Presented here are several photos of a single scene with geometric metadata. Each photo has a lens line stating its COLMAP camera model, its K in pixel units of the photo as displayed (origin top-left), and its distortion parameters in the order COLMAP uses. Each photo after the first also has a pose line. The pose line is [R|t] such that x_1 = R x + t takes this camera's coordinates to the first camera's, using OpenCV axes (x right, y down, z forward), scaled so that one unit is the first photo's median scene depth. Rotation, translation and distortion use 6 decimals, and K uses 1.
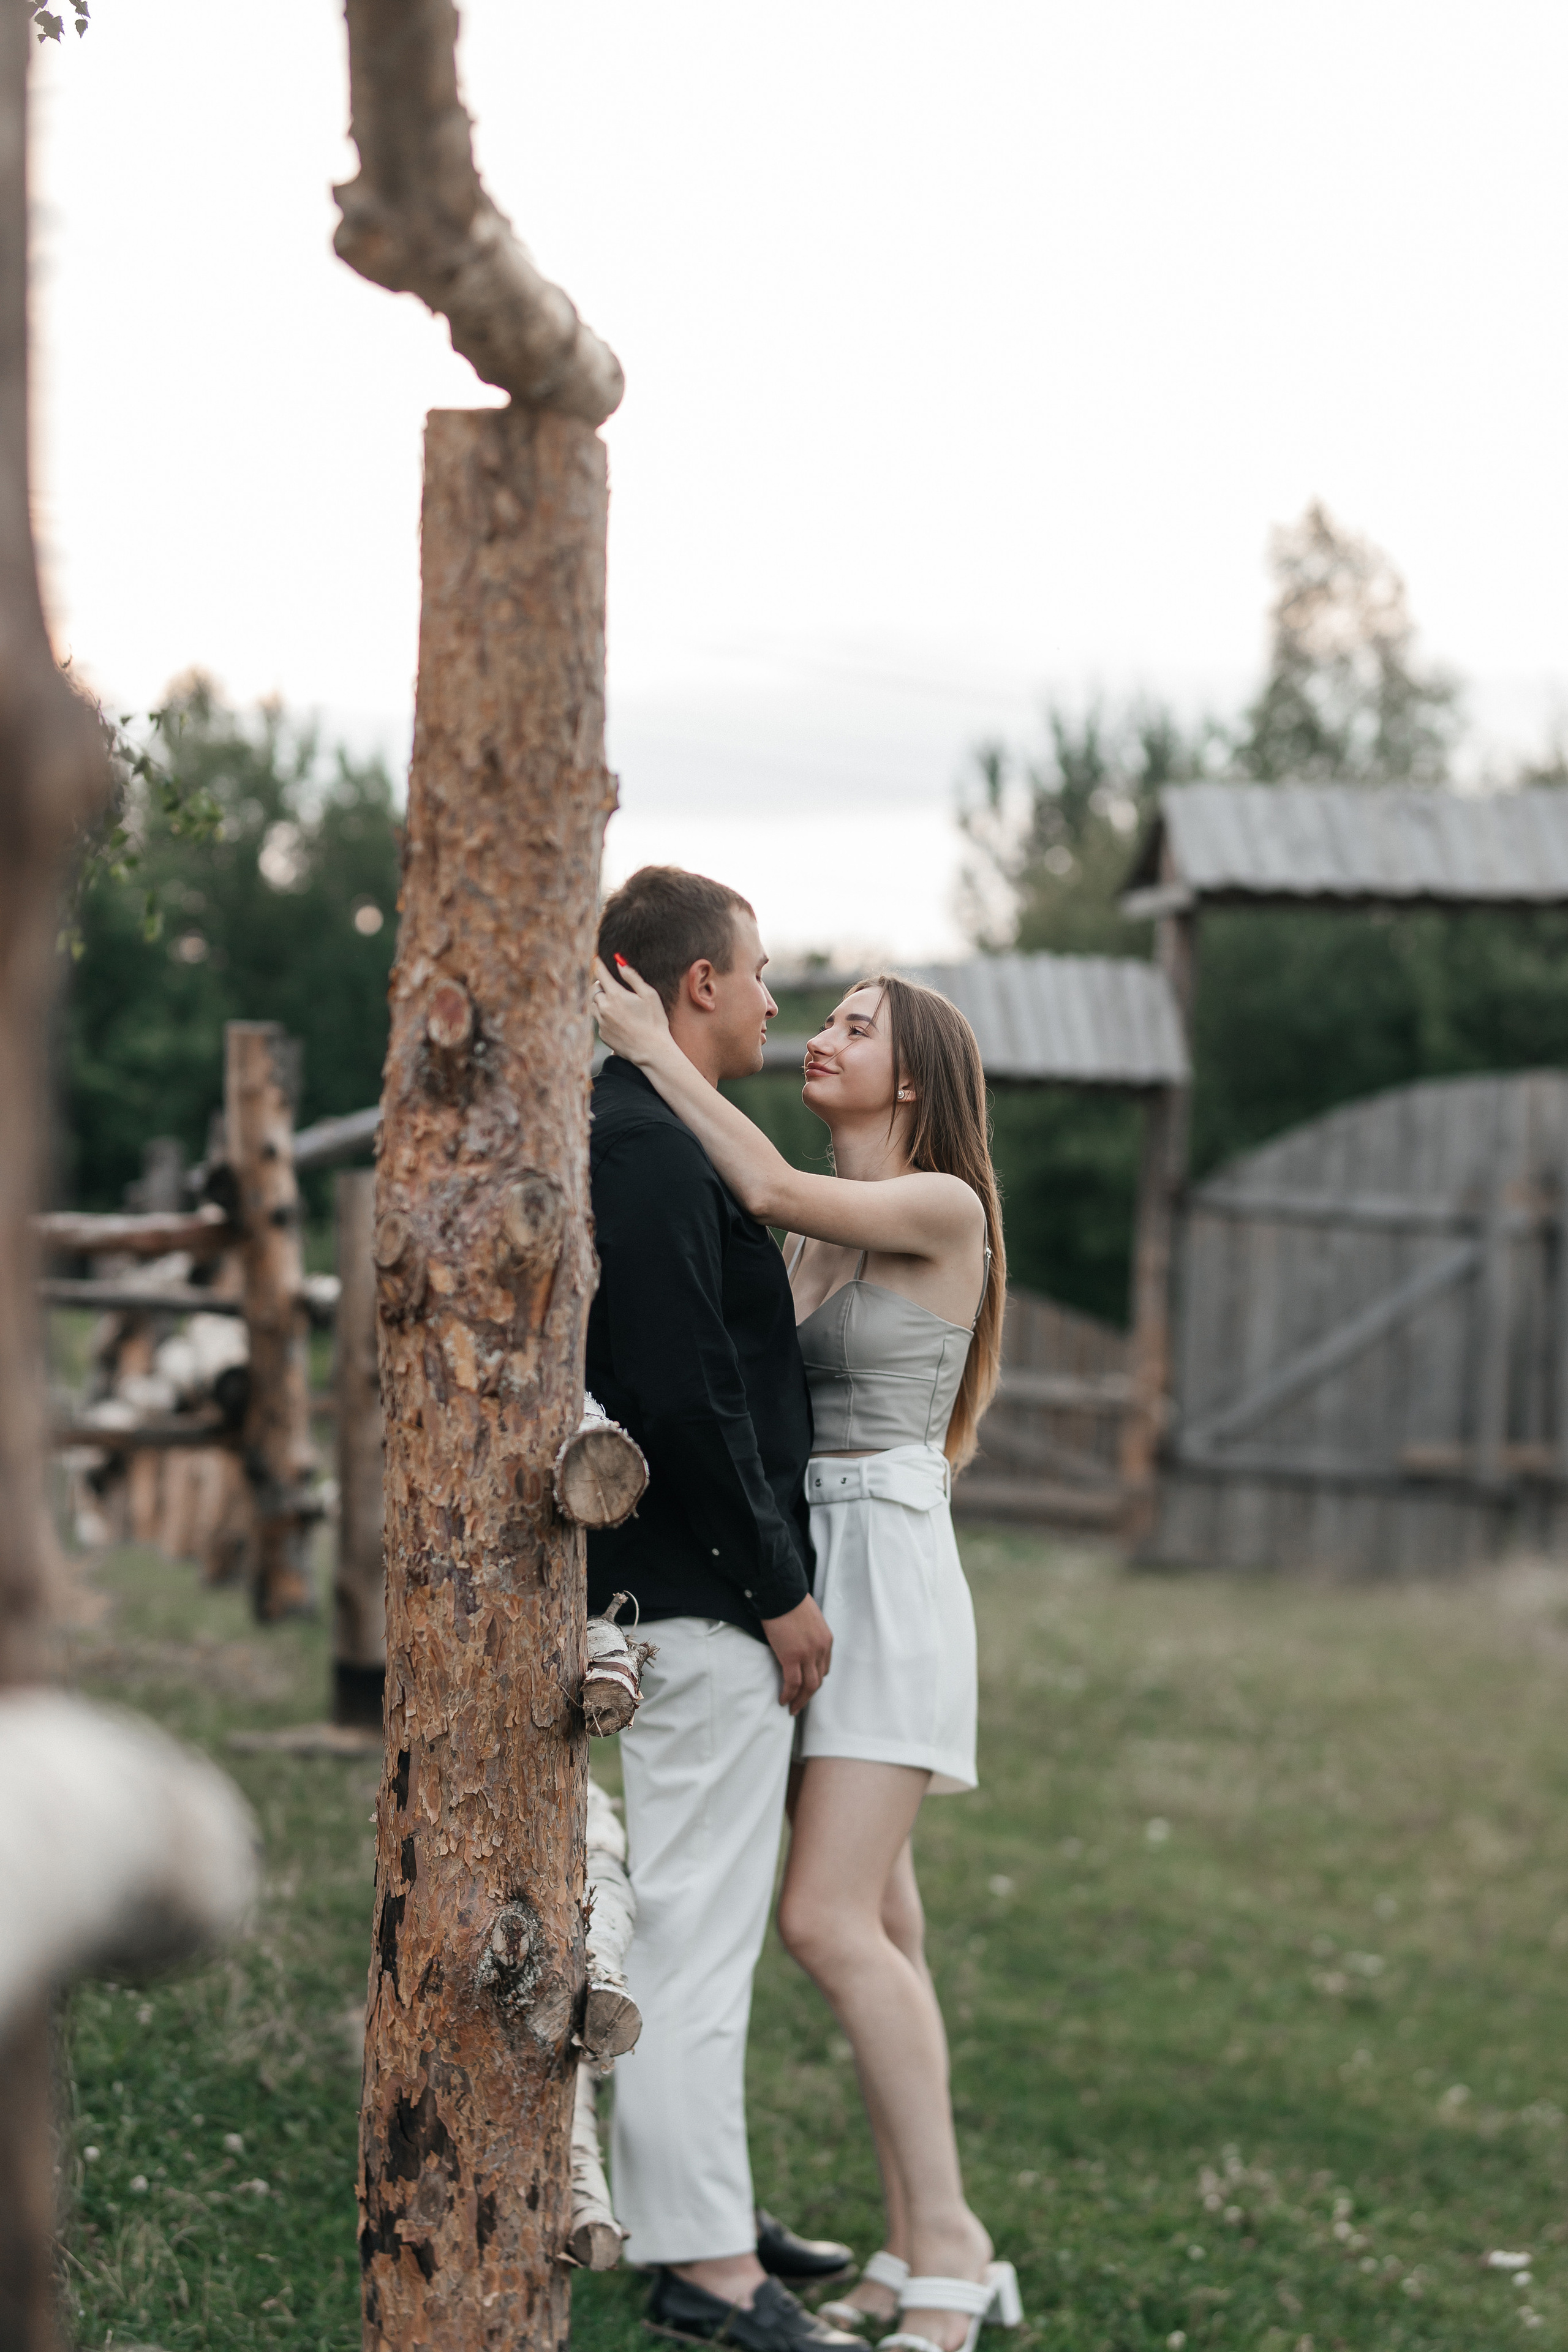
lens RADIAL K [[5724.1, 0, 784.0], [0, 5724.1, 1176.0], [0, 0, 1]] dist [0.042246, 0.102504]
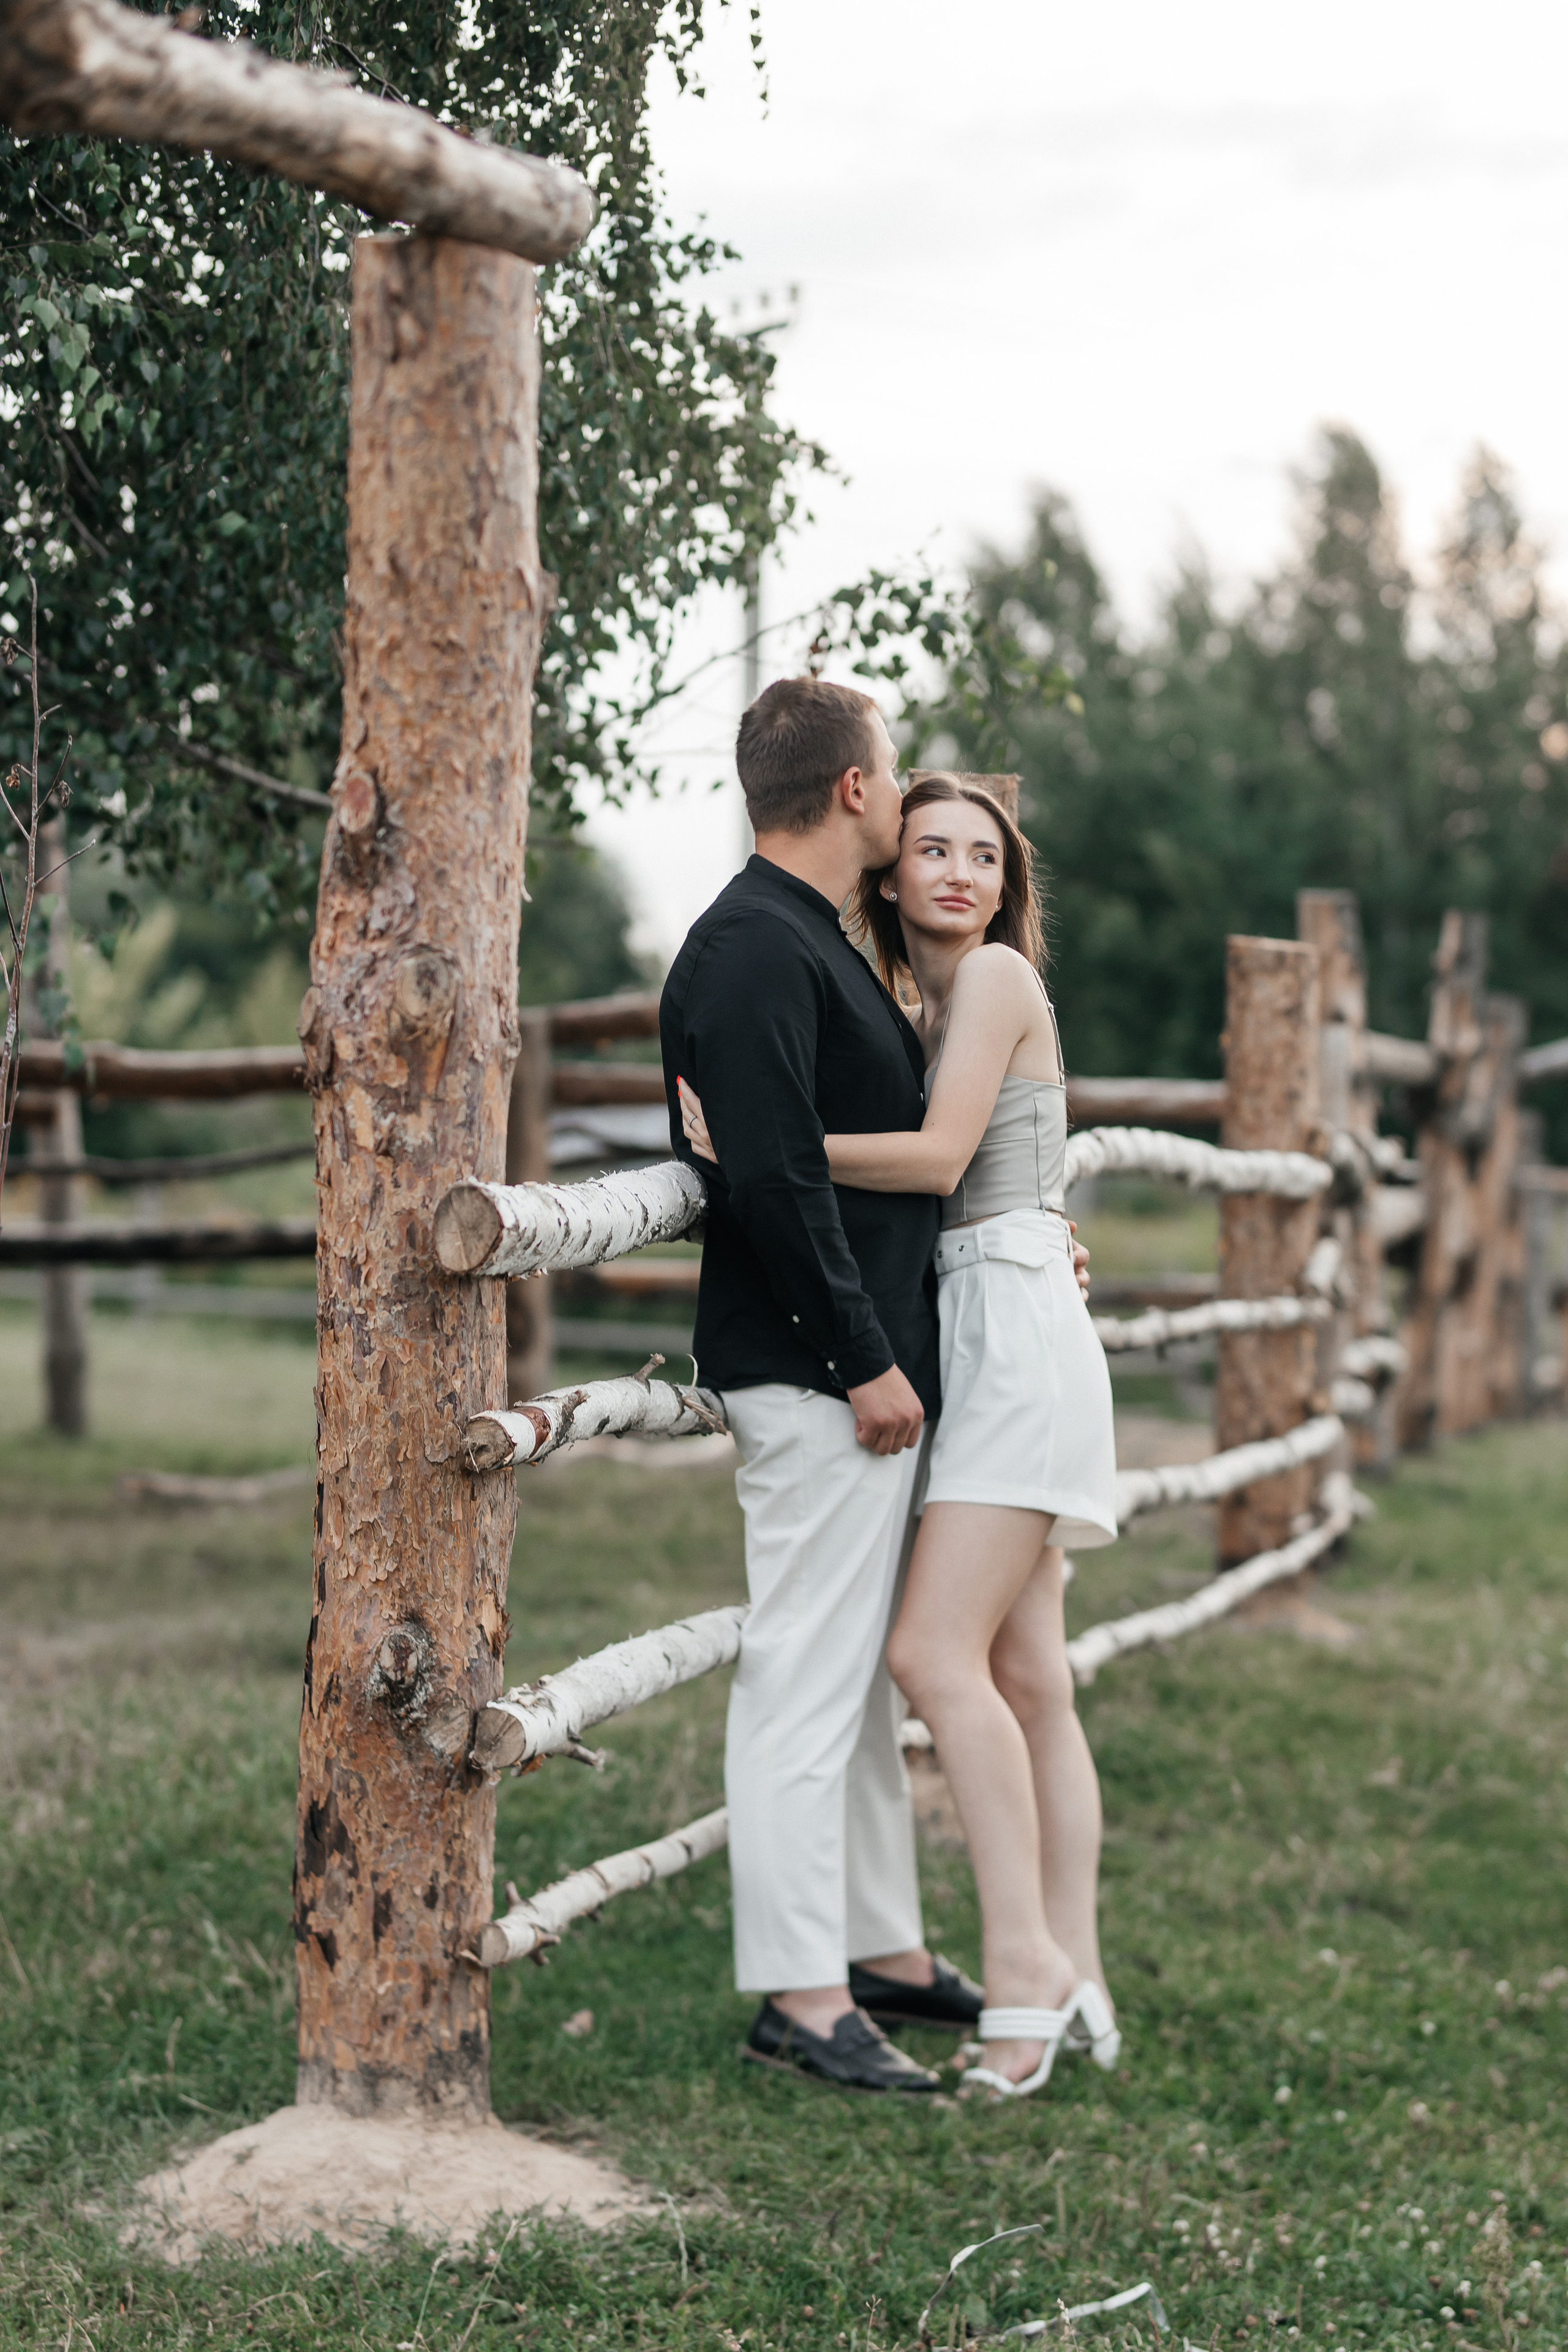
lens RADIAL K [[5724.1, 0, 784.0], [0, 5724.1, 1176.0], [0, 0, 1]] dist [0.042246, 0.102504]
pose [[0.953955, -0.000229, -0.299951, 0.343773], [0.004364, 0.999904, 0.013115, 0.028512], [0.299919, -0.013820, 0.953865, -0.007752]]
